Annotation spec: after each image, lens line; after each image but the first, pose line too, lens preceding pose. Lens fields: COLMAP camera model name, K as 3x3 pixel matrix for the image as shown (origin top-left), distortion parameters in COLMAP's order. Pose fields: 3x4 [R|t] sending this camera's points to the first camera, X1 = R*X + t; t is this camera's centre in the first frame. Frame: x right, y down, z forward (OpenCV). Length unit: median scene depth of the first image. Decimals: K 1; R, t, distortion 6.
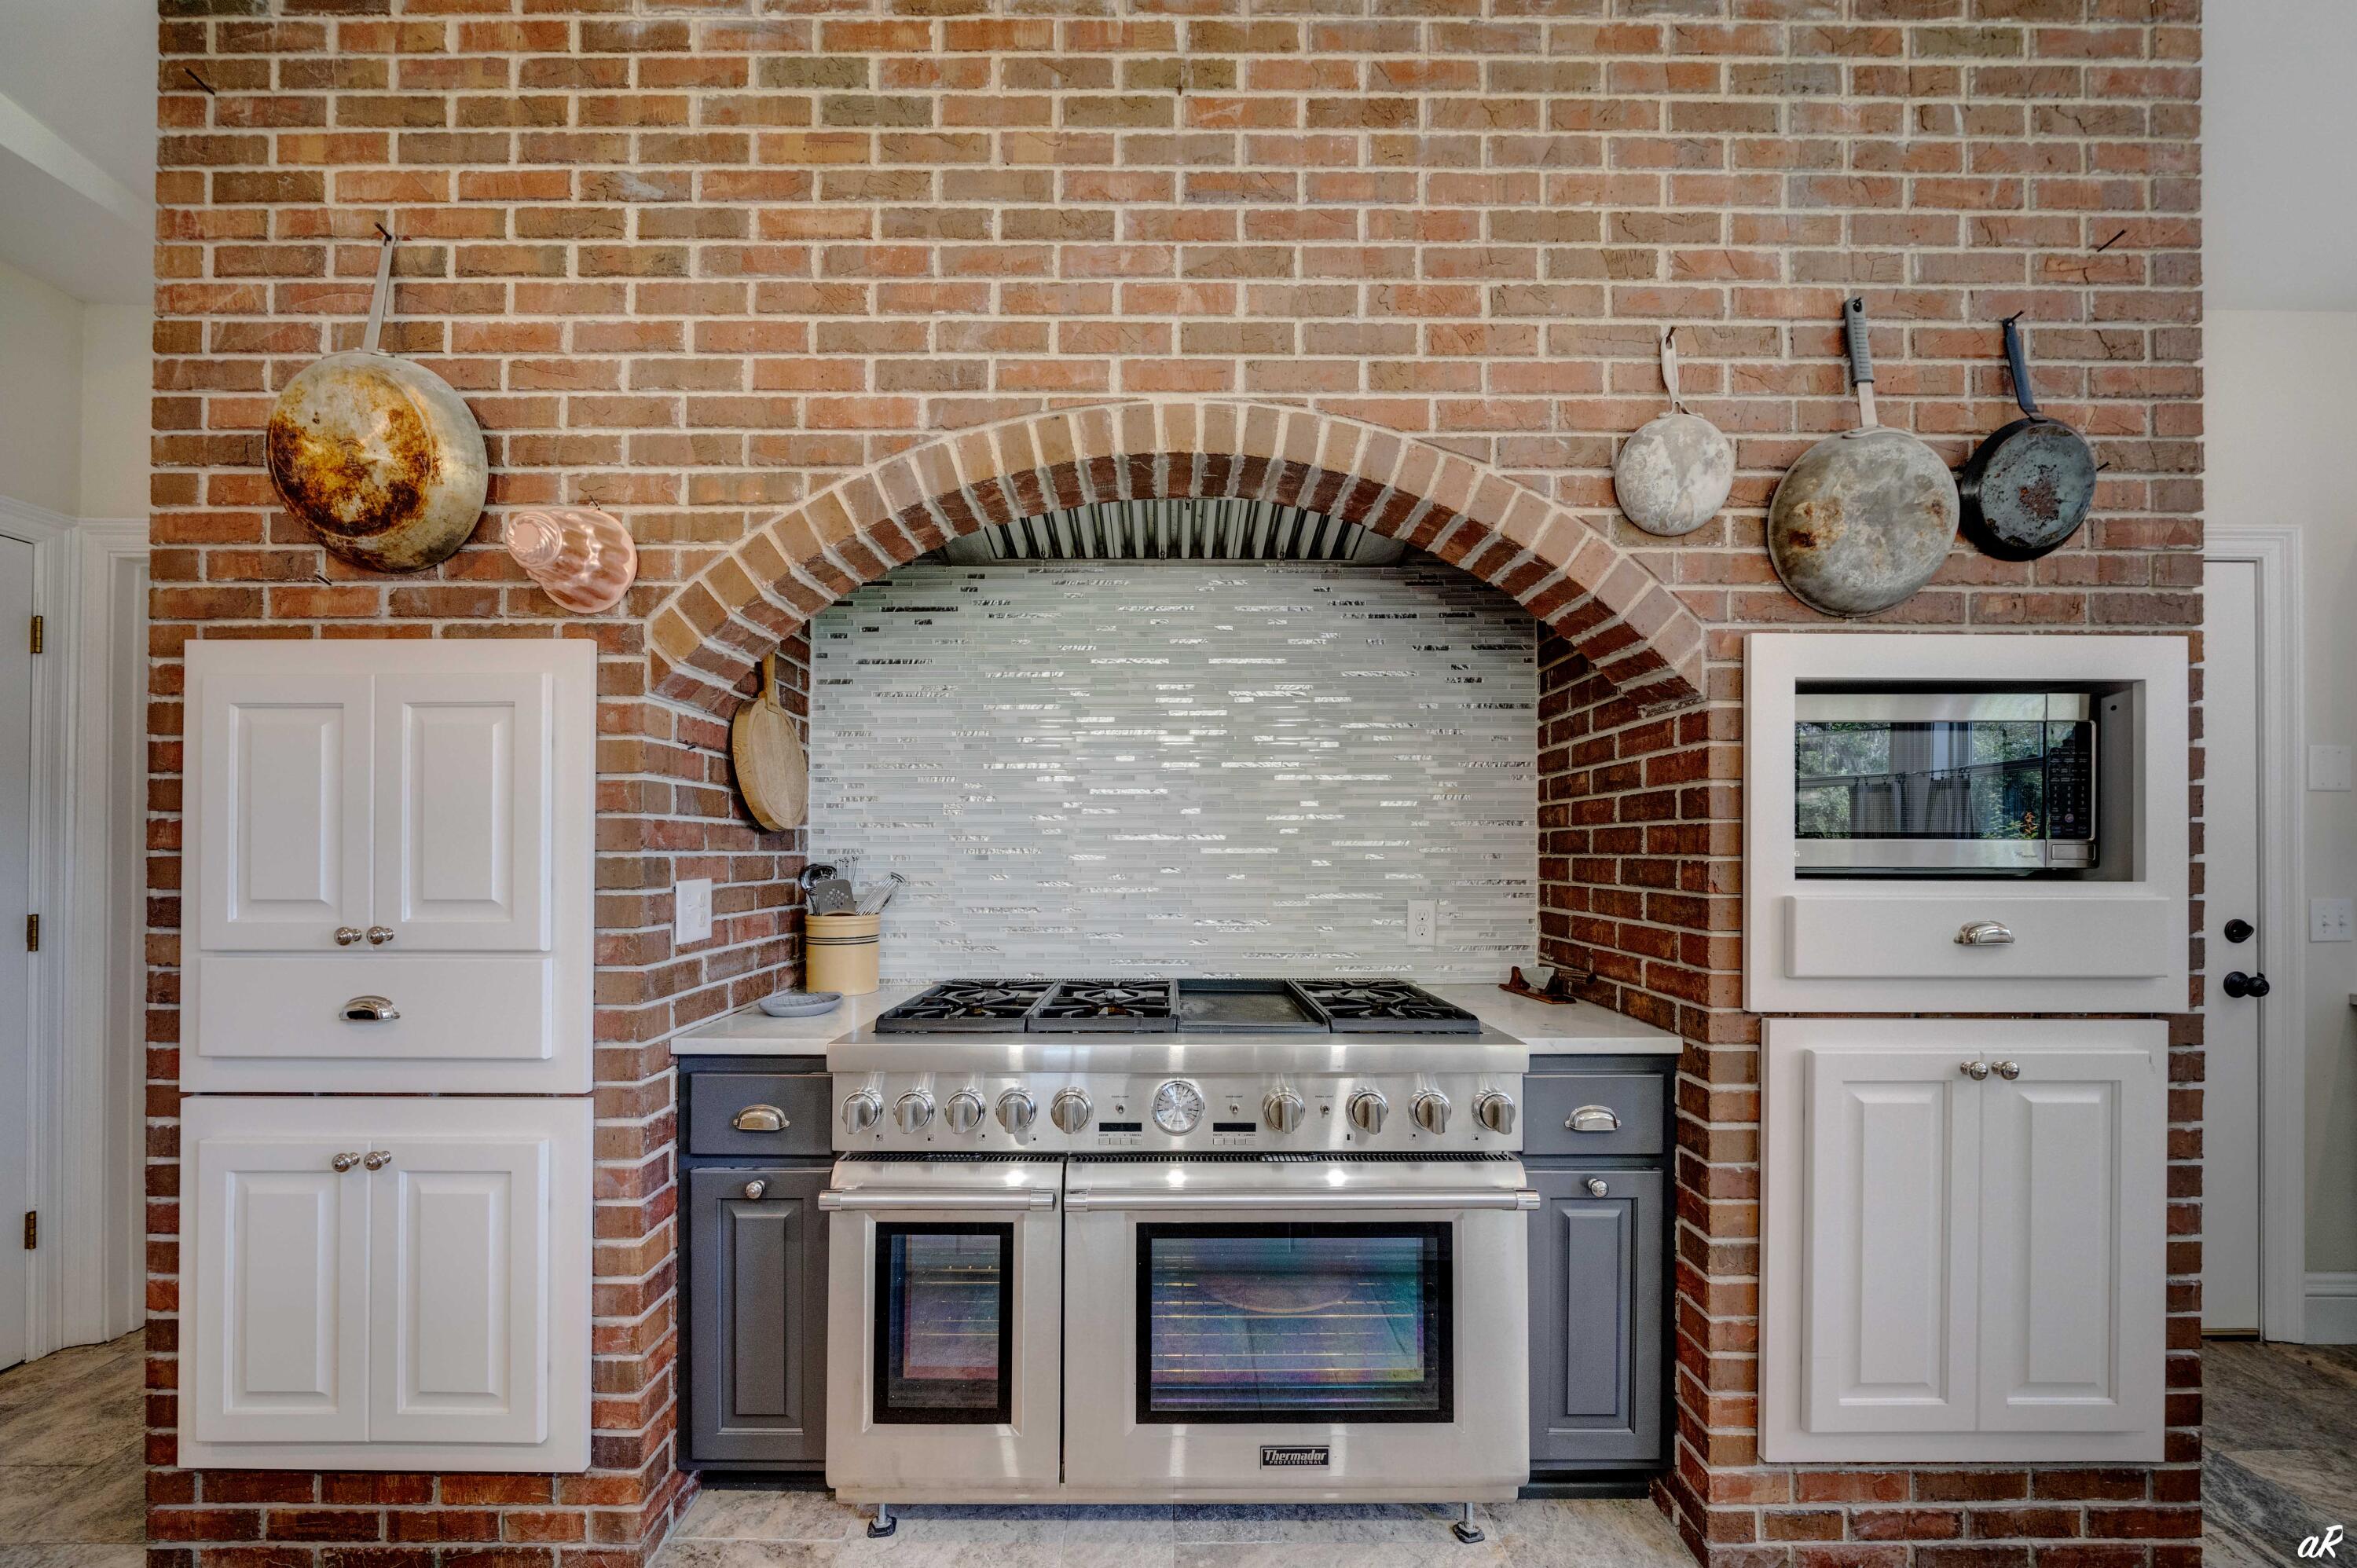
lens RADIAL K [[816.5, 0, 1265.0], [0, 816.5, 849.5], [0, 0, 1]] dist [-0.005425, -0.000096]
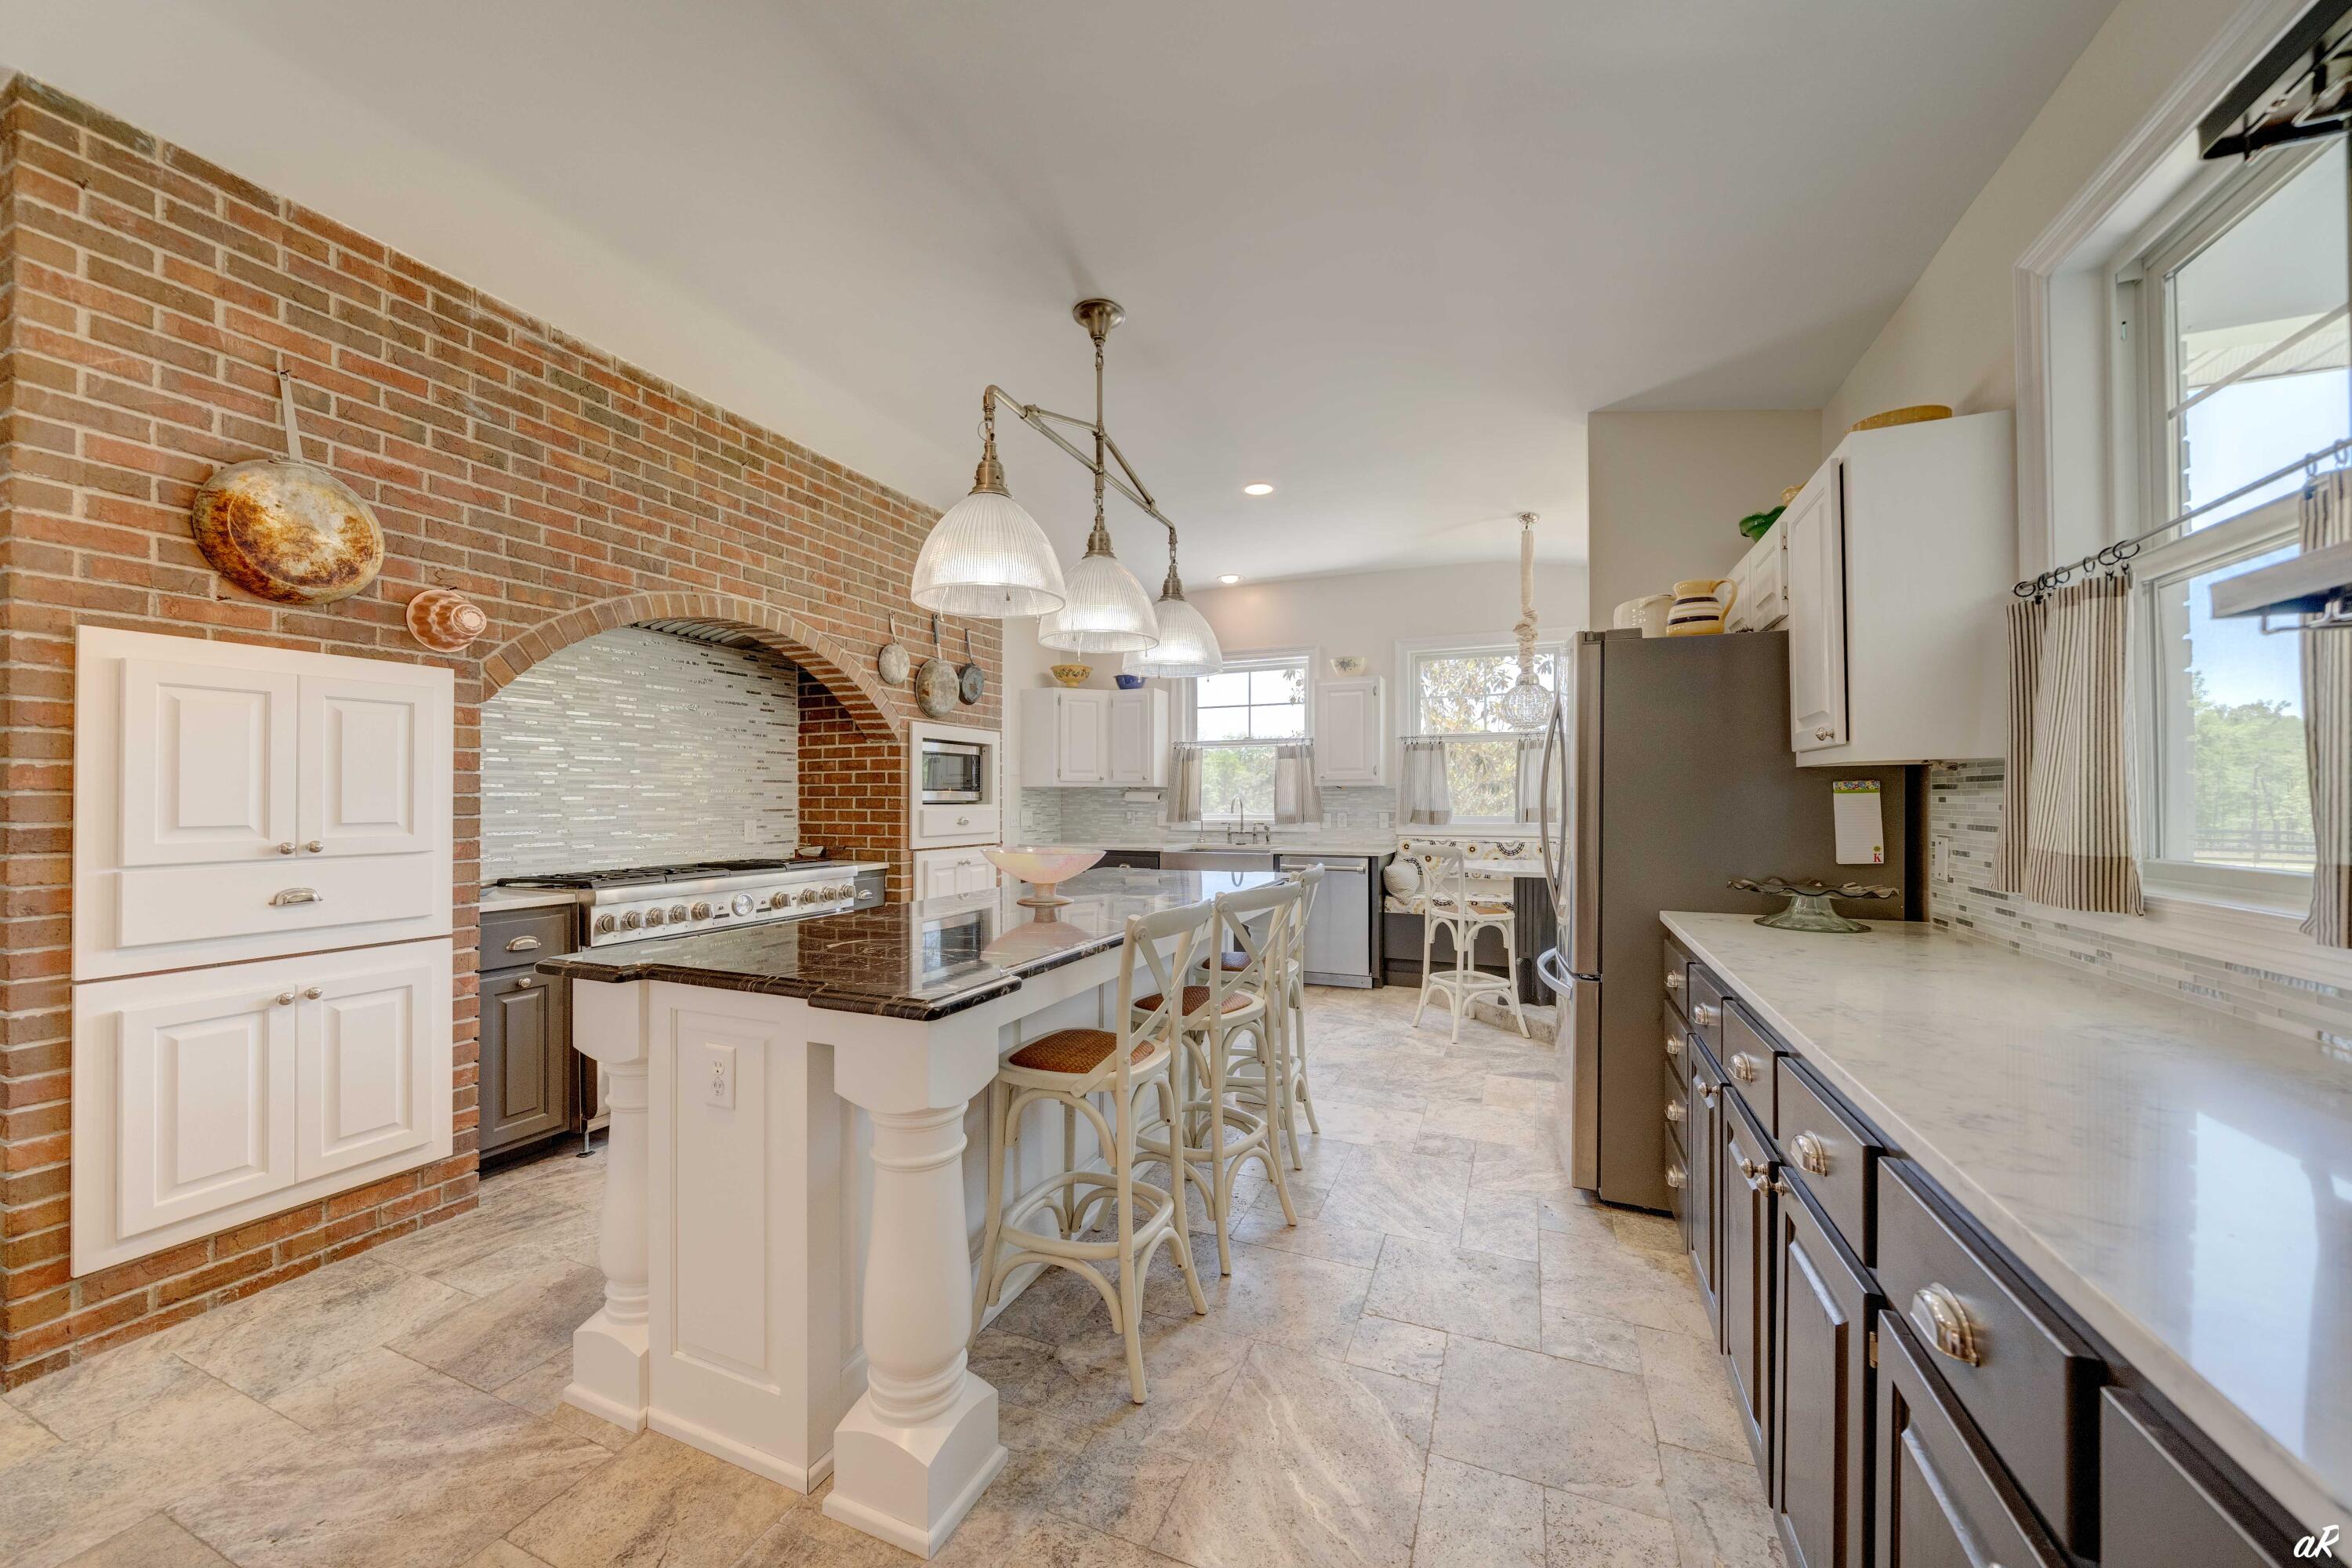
lens RADIAL K [[891.6, 0, 1189.4], [0, 891.6, 787.9], [0, 0, 1]] dist [0.053419, -0.003617]
pose [[0.380842, 0.010544, 0.924580, -2.004921], [0.000313, 0.999933, -0.011532, 0.014211], [-0.924640, 0.004682, 0.380813, -1.154589]]
